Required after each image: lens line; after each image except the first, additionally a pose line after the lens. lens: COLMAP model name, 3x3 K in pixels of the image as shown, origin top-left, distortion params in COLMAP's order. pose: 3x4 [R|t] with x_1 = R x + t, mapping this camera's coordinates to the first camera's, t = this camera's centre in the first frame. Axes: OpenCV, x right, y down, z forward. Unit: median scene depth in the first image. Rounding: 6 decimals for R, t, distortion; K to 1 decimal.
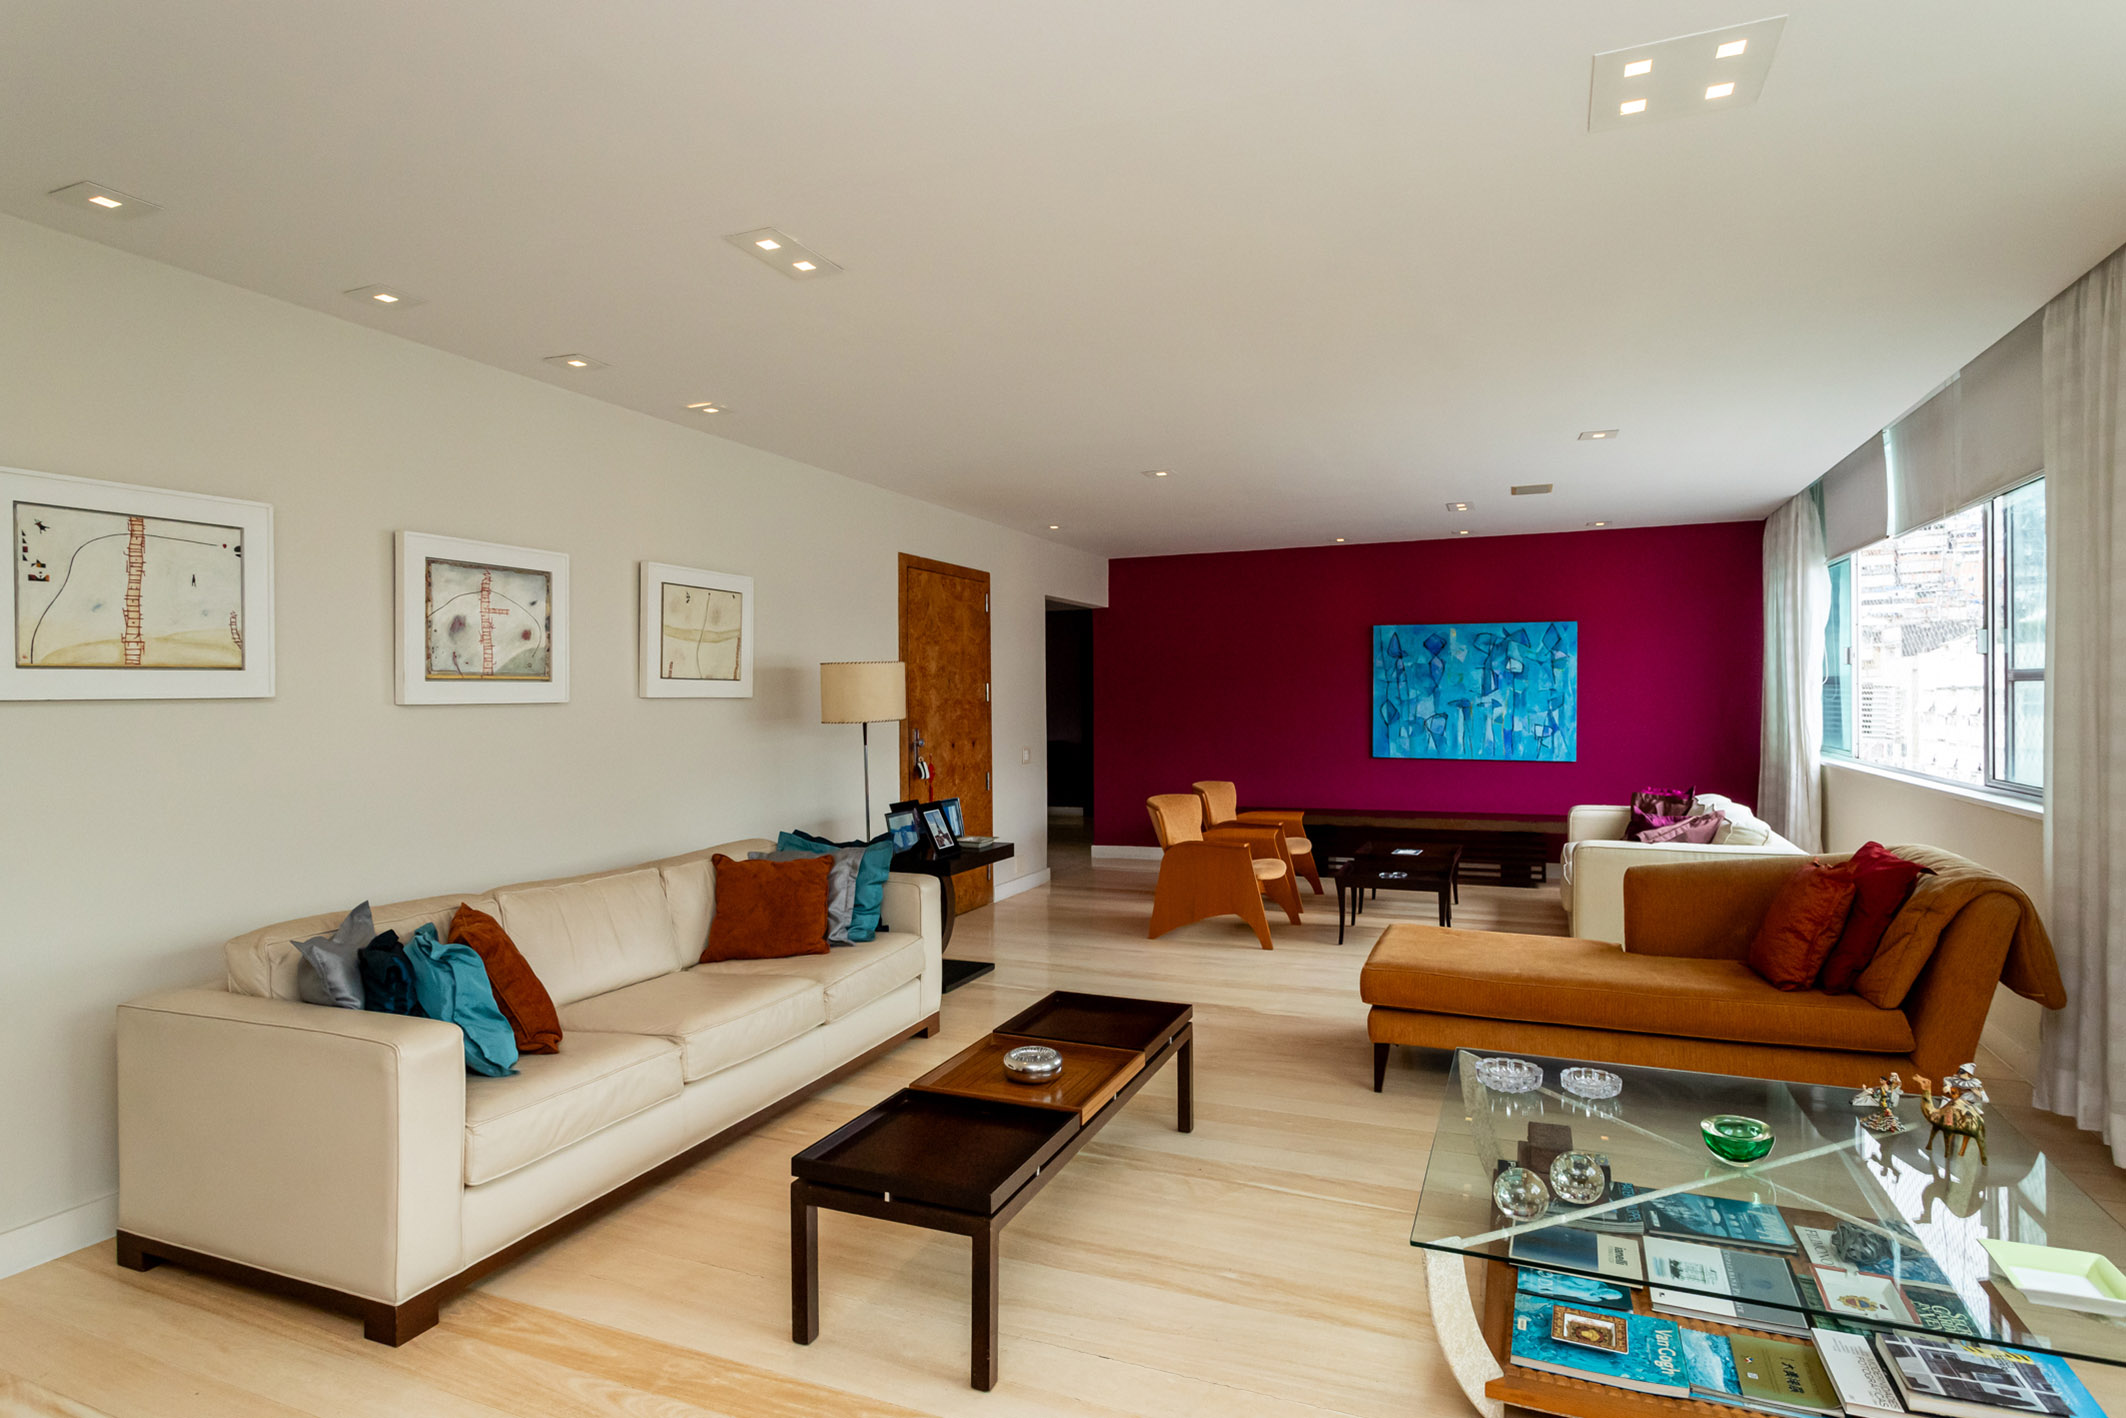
lens RADIAL K [[1086.8, 0, 1051.6], [0, 1086.8, 706.5], [0, 0, 1]] dist [0.001014, 0.000198]
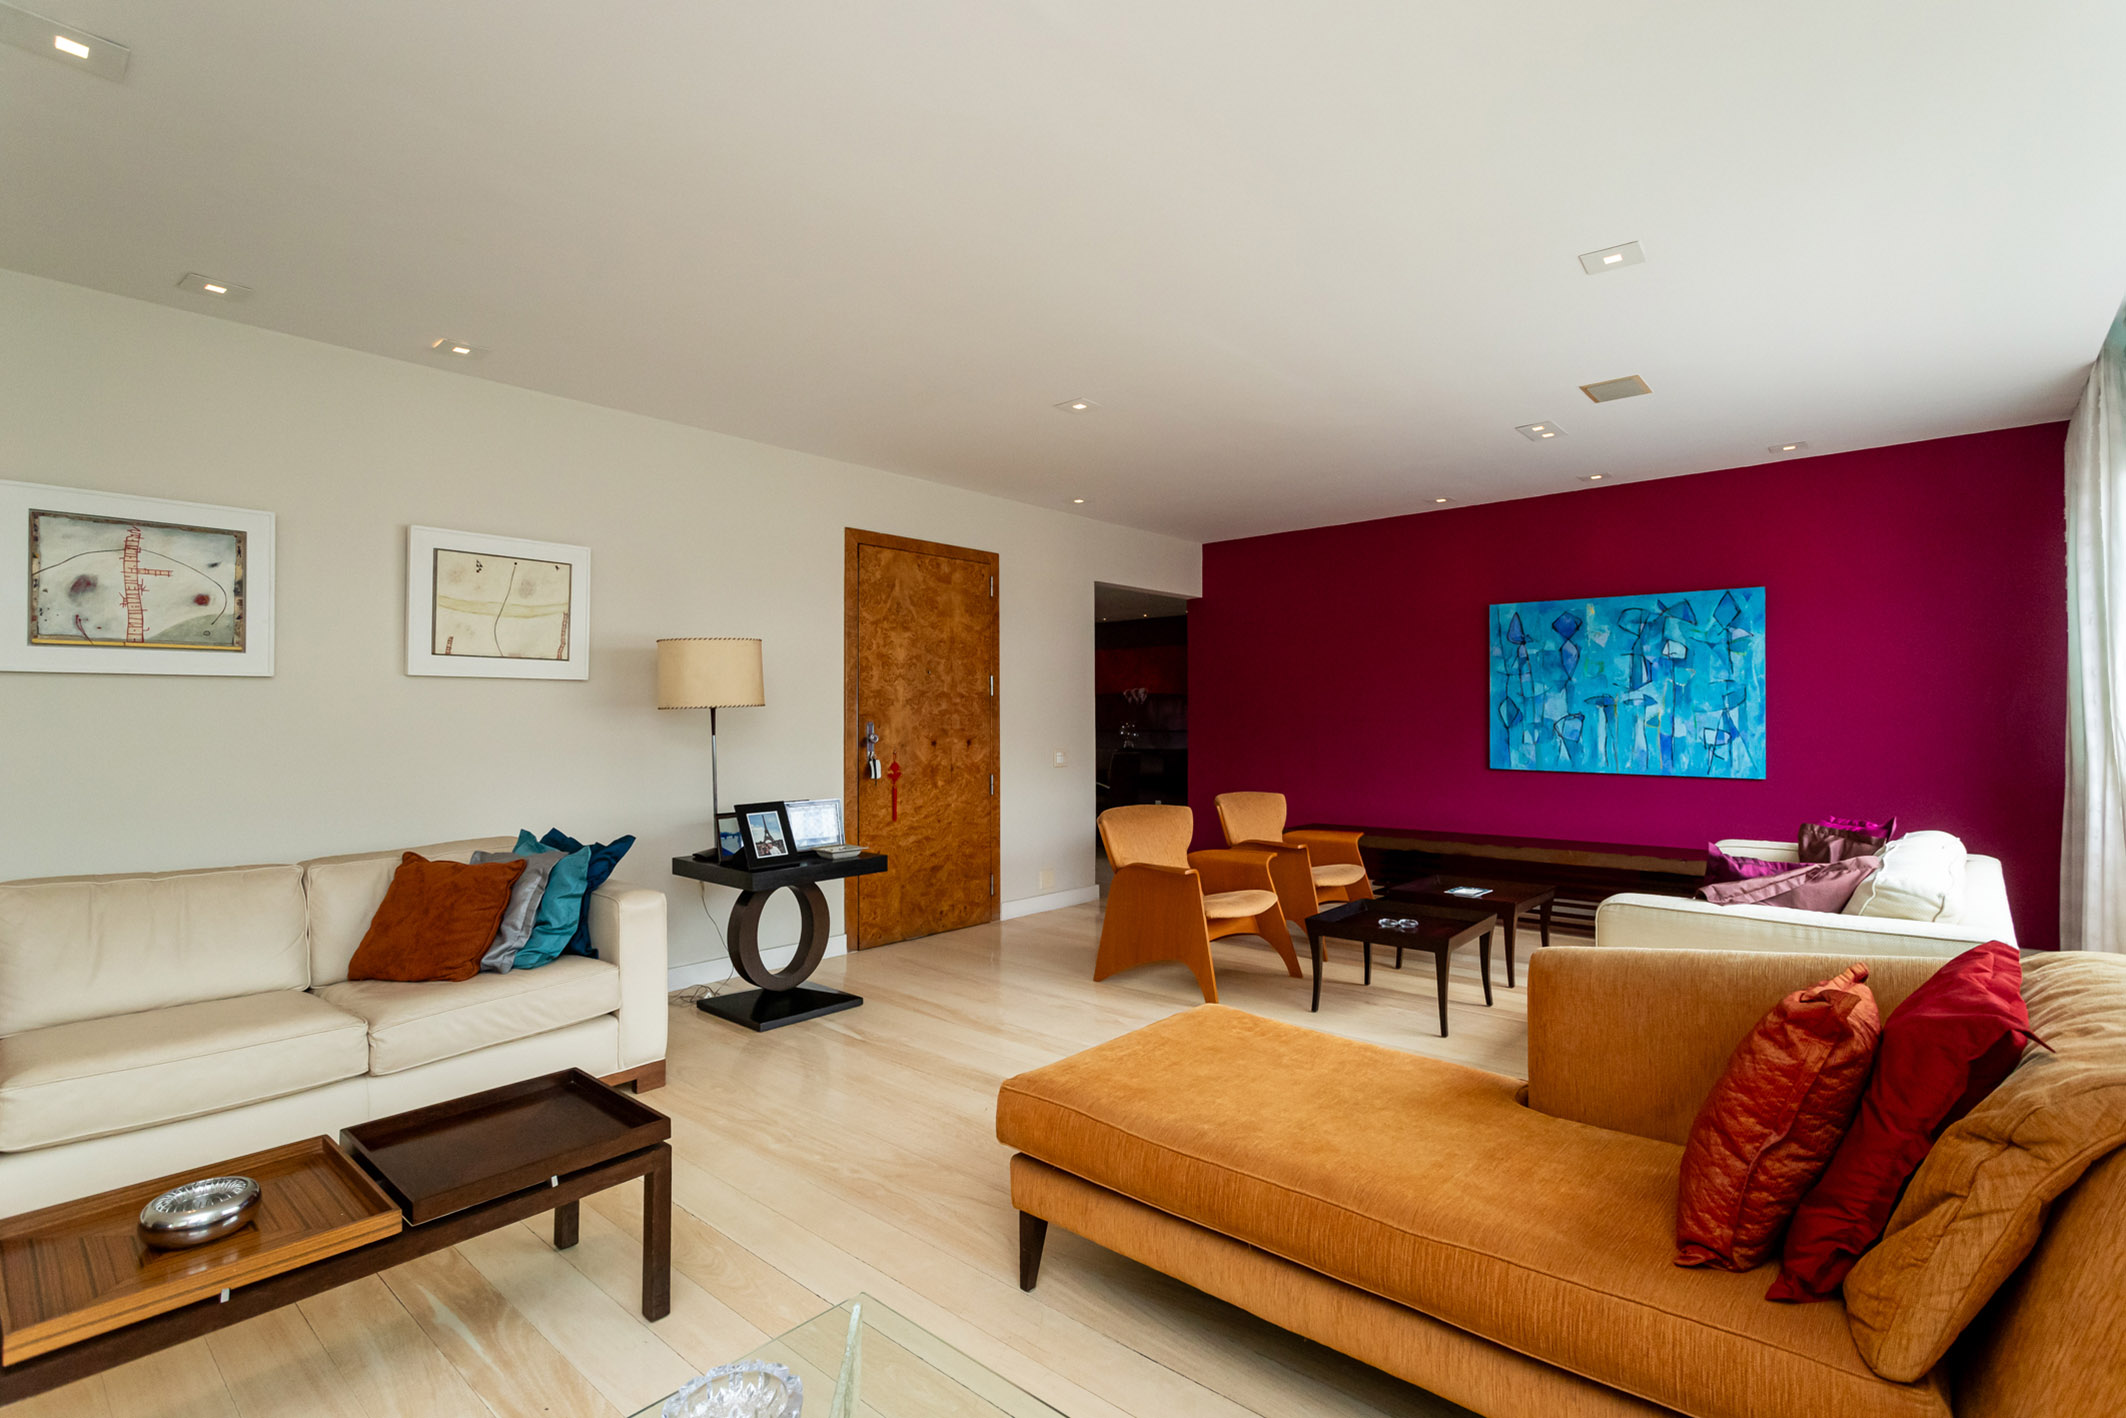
lens RADIAL K [[991.3, 0, 1074.2], [0, 991.3, 703.6], [0, 0, 1]] dist [0.000145, 0.001315]
pose [[0.953541, 0.001284, -0.301259, 0.285991], [-0.007579, 0.999777, -0.019726, 0.019587], [0.301166, 0.021093, 0.953338, 0.269019]]
